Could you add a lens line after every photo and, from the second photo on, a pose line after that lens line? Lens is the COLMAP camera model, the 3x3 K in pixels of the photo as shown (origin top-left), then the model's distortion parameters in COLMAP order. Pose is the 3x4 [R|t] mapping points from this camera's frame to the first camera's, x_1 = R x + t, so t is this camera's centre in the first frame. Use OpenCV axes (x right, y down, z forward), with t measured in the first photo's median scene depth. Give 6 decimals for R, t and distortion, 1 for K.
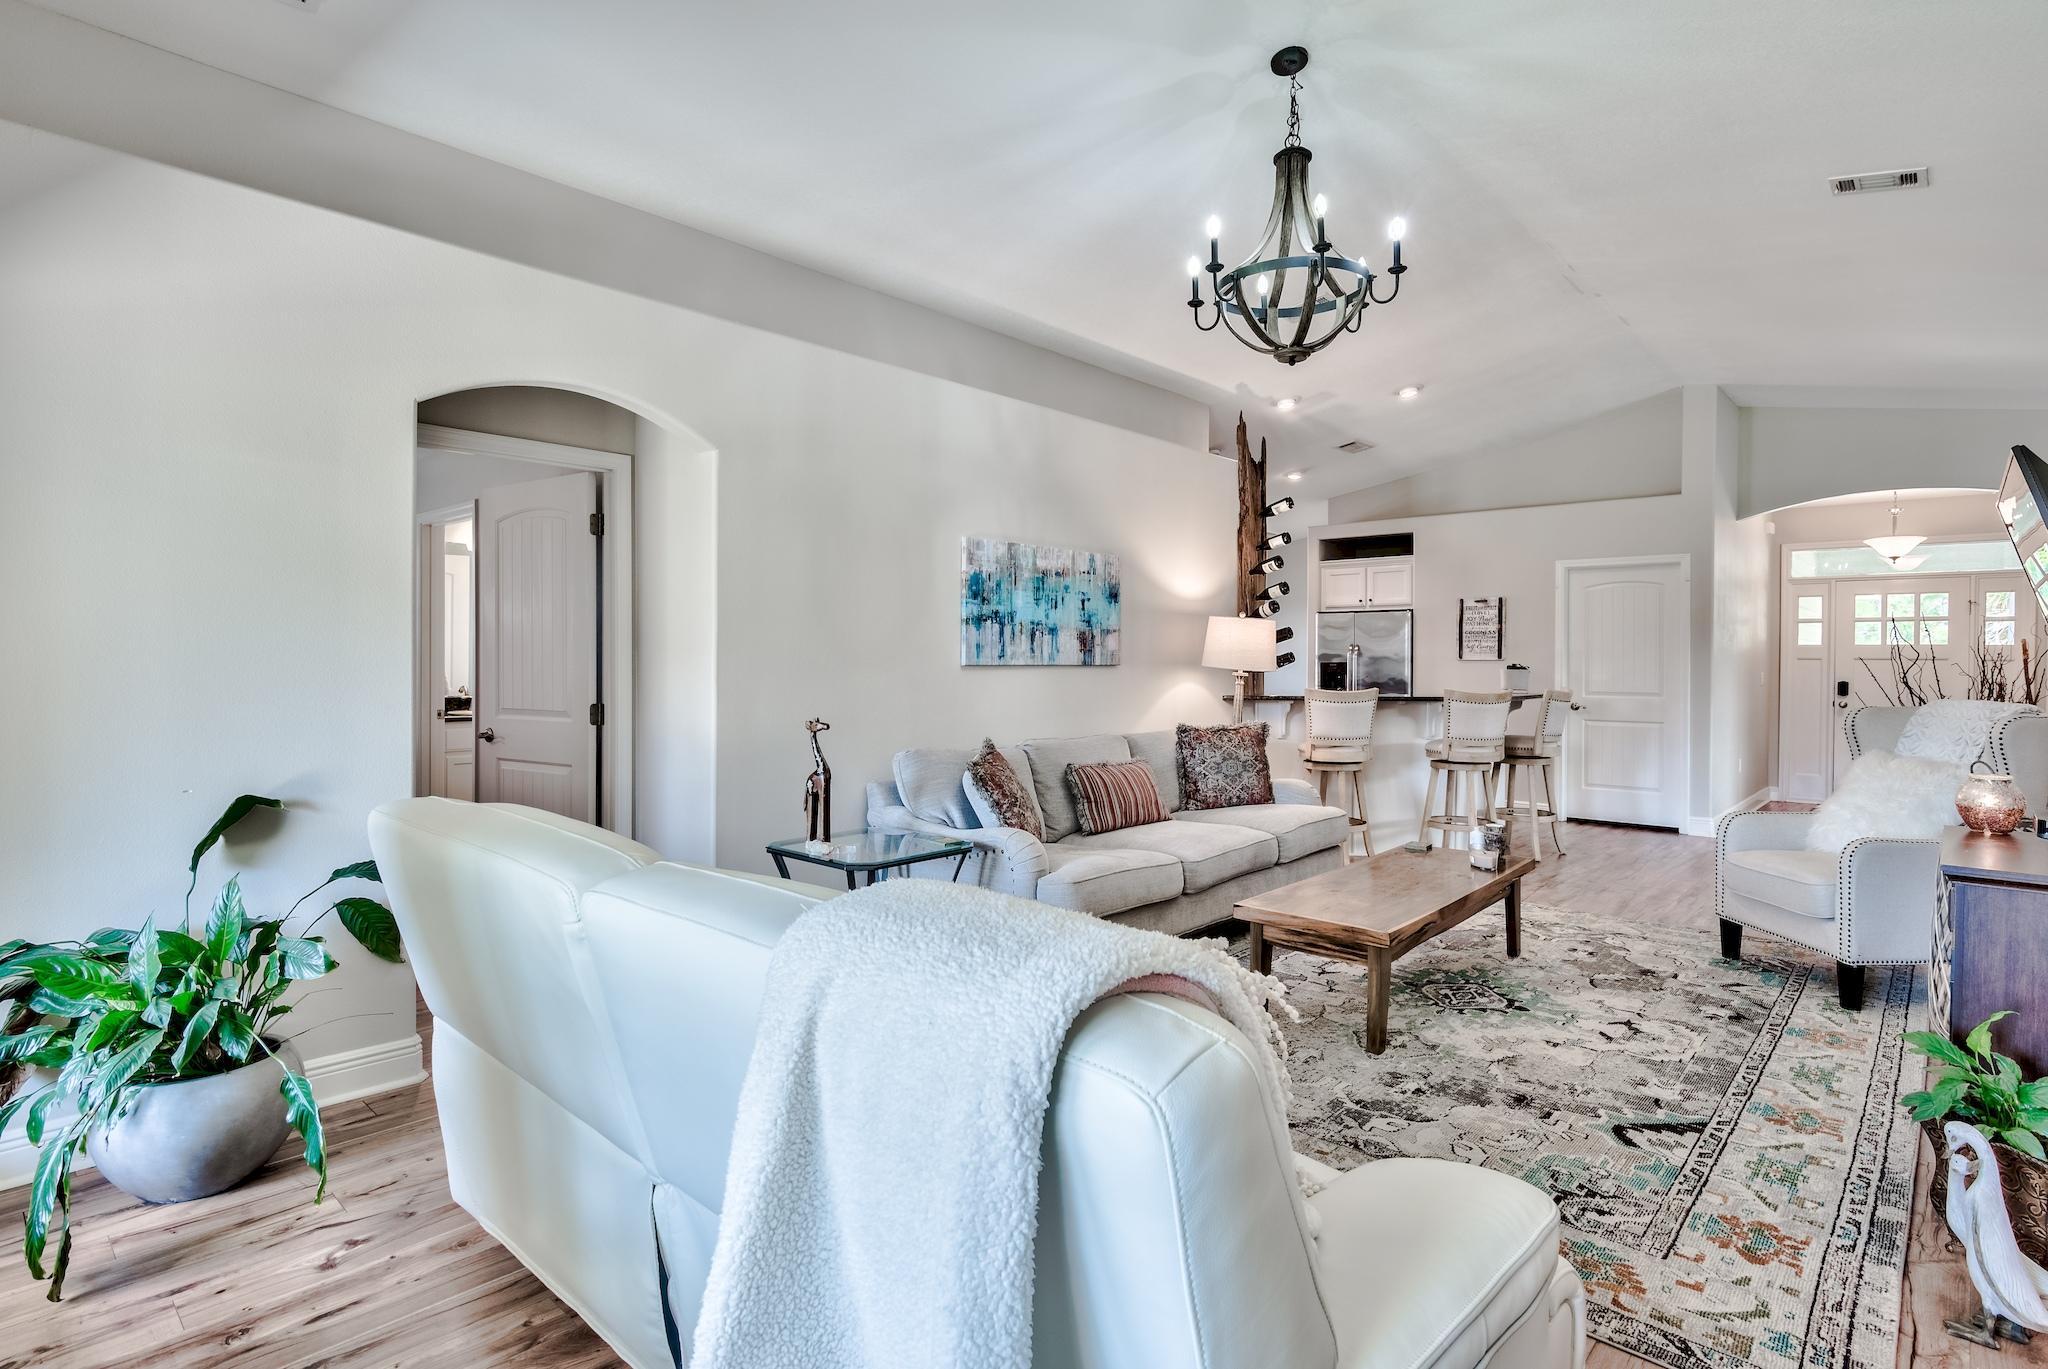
lens RADIAL K [[1024.9, 0, 1054.2], [0, 1024.9, 669.4], [0, 0, 1]] dist [0.000671, -0.000022]
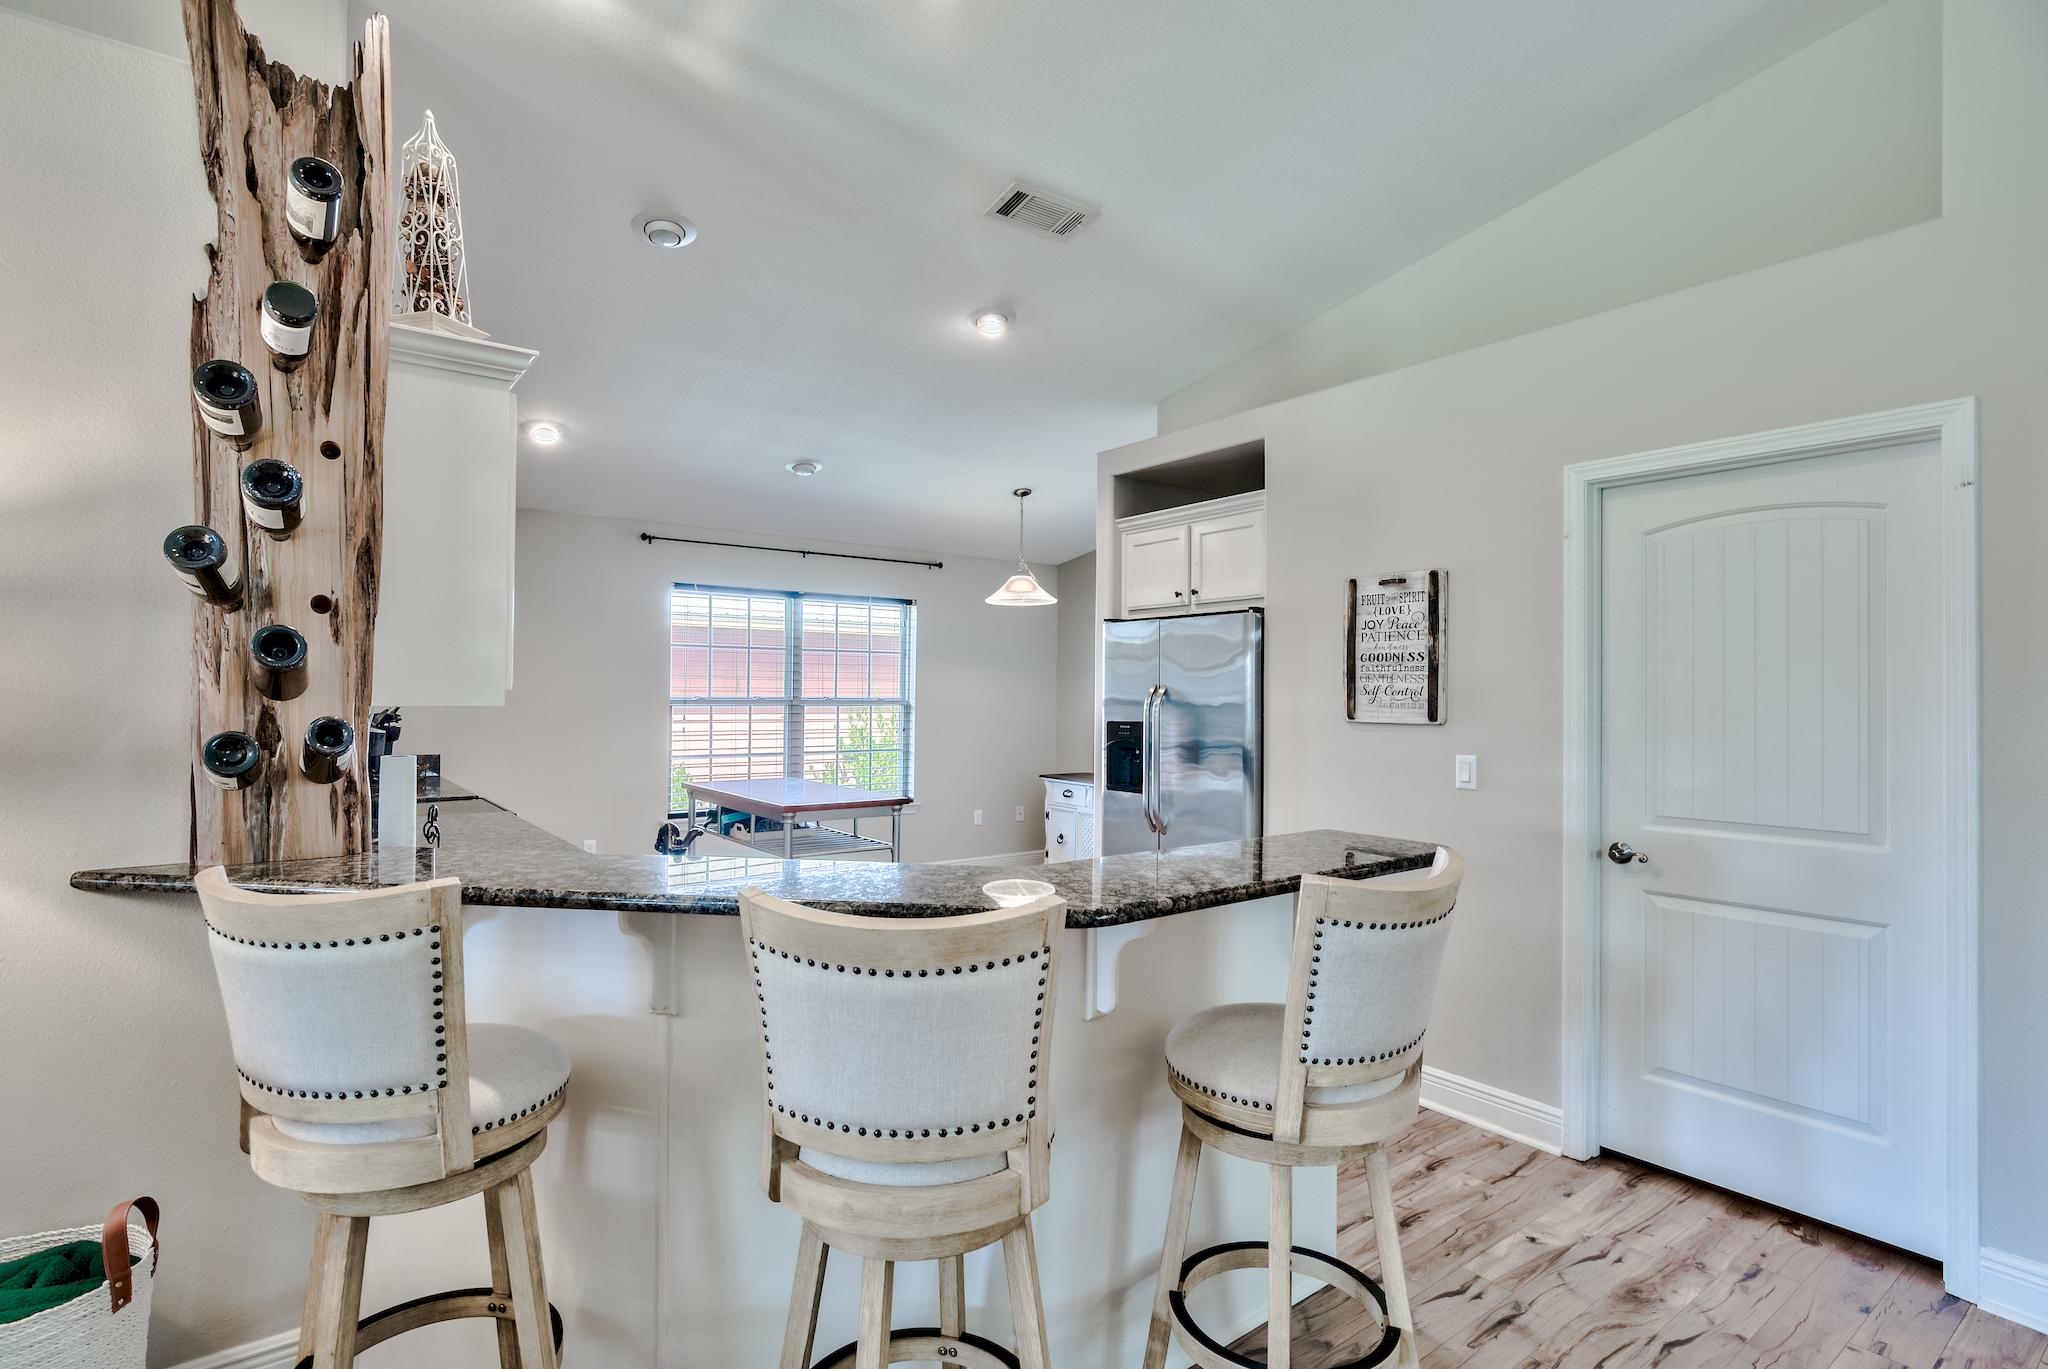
lens RADIAL K [[1010.3, 0, 1055.2], [0, 1010.3, 683.5], [0, 0, 1]] dist [0.002816, 0.000598]
pose [[0.983948, -0.001487, -0.178448, 0.634538], [-0.002815, 0.999712, -0.023848, -0.027255], [0.178432, 0.023968, 0.983660, 1.026069]]
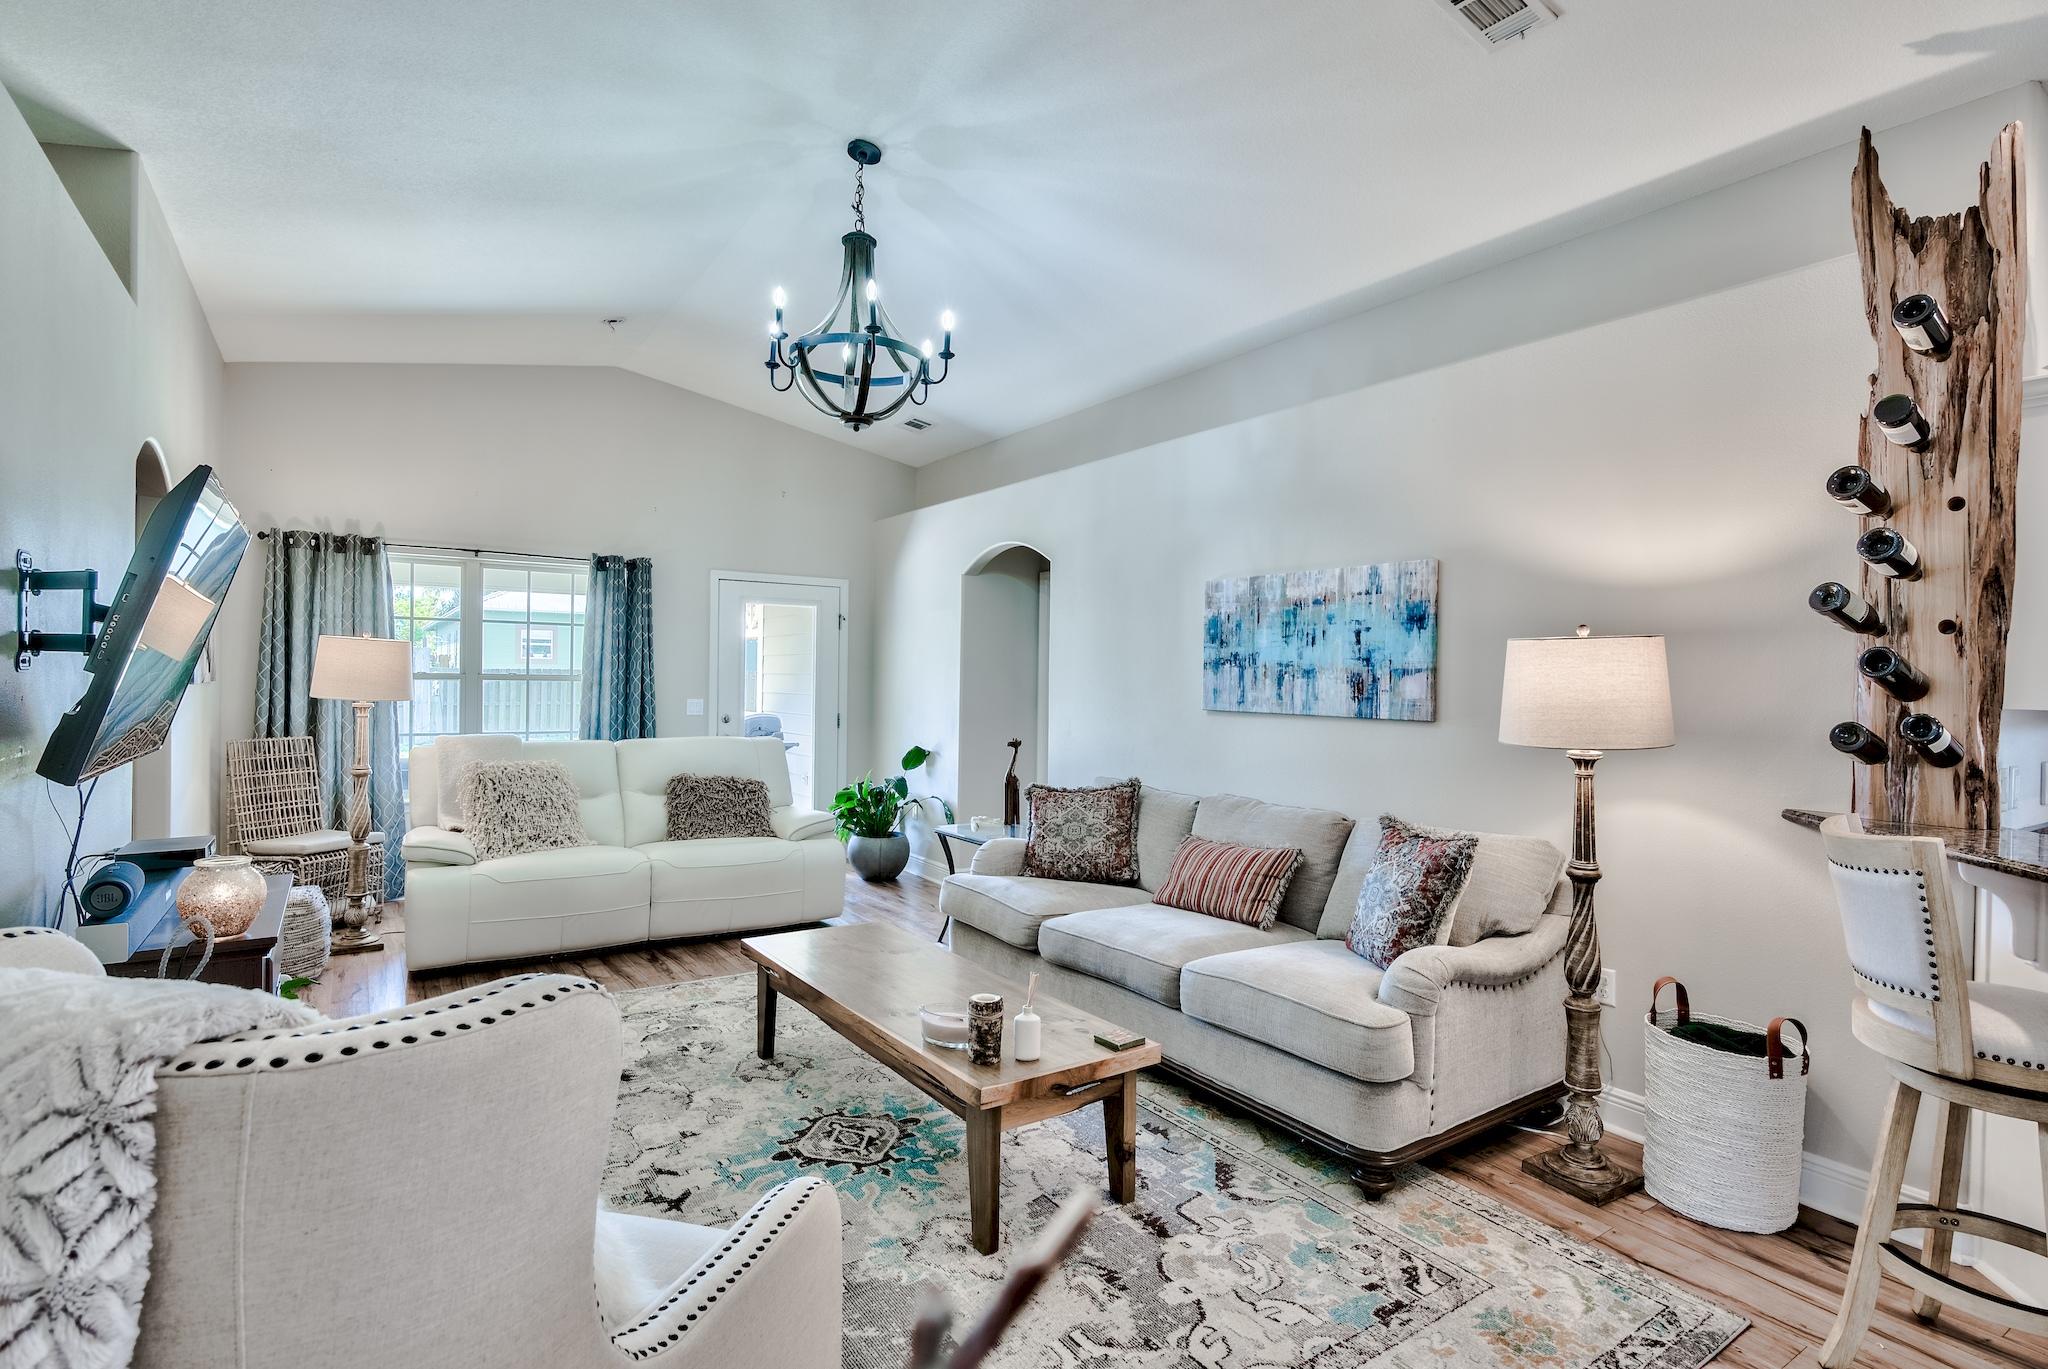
lens RADIAL K [[1000.1, 0, 1002.2], [0, 1000.1, 686.6], [0, 0, 1]] dist [0.000035, -0.000256]
pose [[-0.260467, -0.001712, -0.965481, 0.885027], [-0.030264, 0.999522, 0.006392, -0.026466], [0.965008, 0.030884, -0.260394, 1.042052]]
